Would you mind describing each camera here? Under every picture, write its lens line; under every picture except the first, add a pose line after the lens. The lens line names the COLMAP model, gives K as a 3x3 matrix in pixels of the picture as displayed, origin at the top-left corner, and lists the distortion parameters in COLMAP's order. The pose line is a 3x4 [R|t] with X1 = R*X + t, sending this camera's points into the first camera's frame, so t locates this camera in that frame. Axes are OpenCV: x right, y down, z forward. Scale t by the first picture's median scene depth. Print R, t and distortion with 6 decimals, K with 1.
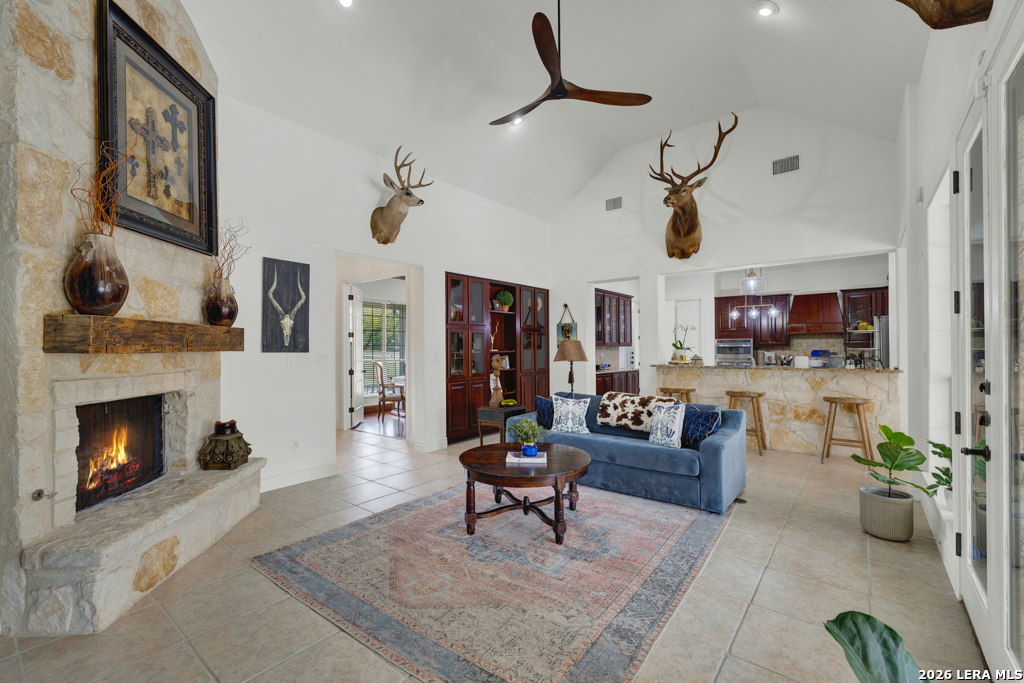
lens RADIAL K [[438.8, 0, 508.3], [0, 438.8, 348.6], [0, 0, 1]] dist [-0.000310, -0.000134]
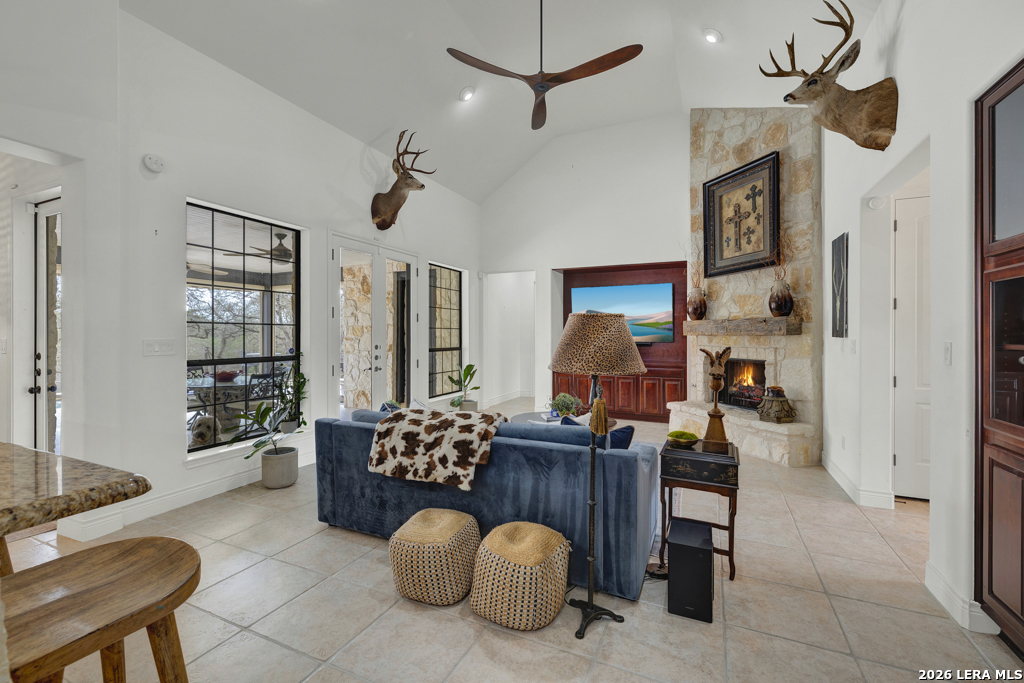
lens RADIAL K [[440.0, 0, 502.0], [0, 440.0, 337.3], [0, 0, 1]] dist [0.000548, 0.000268]
pose [[-0.972316, 0.005838, -0.233597, 0.399821], [0.003376, 0.999934, 0.010941, -0.004012], [0.233646, 0.009849, -0.972272, 1.747459]]
